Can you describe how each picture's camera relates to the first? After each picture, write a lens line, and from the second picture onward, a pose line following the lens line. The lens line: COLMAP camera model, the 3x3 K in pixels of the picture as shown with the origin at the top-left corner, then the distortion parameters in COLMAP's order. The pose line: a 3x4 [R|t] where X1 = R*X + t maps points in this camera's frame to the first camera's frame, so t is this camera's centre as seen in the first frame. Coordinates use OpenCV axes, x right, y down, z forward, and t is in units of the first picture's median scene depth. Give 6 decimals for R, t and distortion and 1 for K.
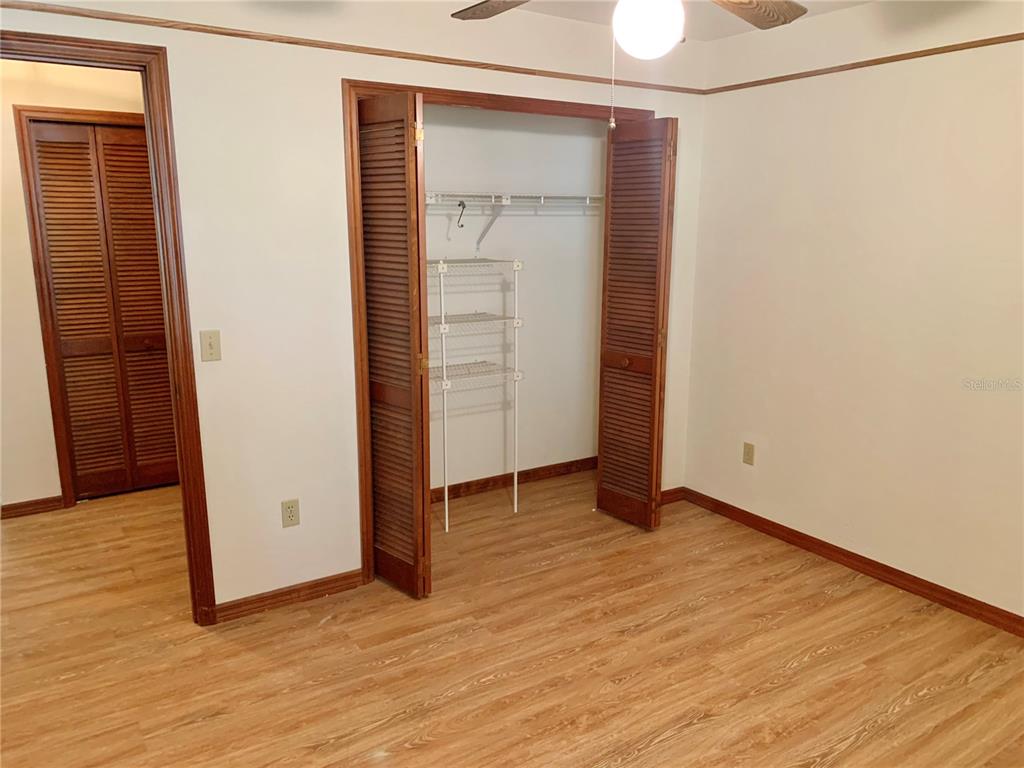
lens RADIAL K [[781.0, 0, 510.4], [0, 781.0, 386.9], [0, 0, 1]] dist [-0.003436, 0.000629]
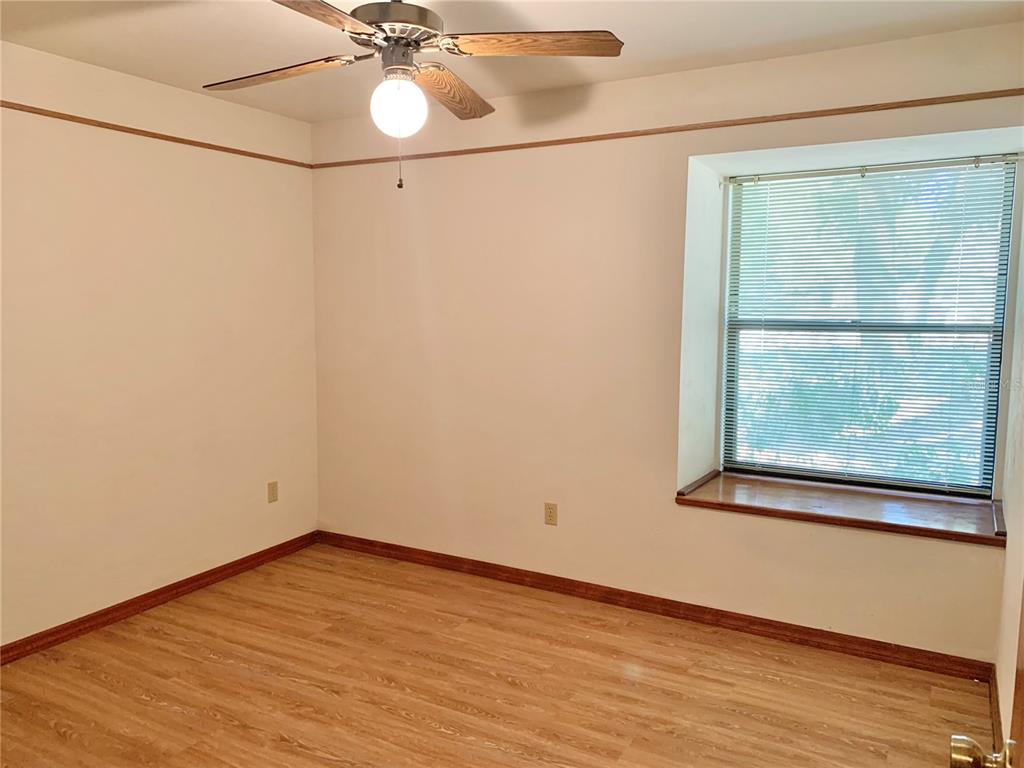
lens RADIAL K [[781.0, 0, 511.0], [0, 781.0, 383.1], [0, 0, 1]] dist [-0.003436, 0.000629]
pose [[-0.442650, -0.102922, 0.890768, -0.712690], [0.180892, 0.962718, 0.201126, -0.181775], [-0.878259, 0.250162, -0.407530, 0.960845]]
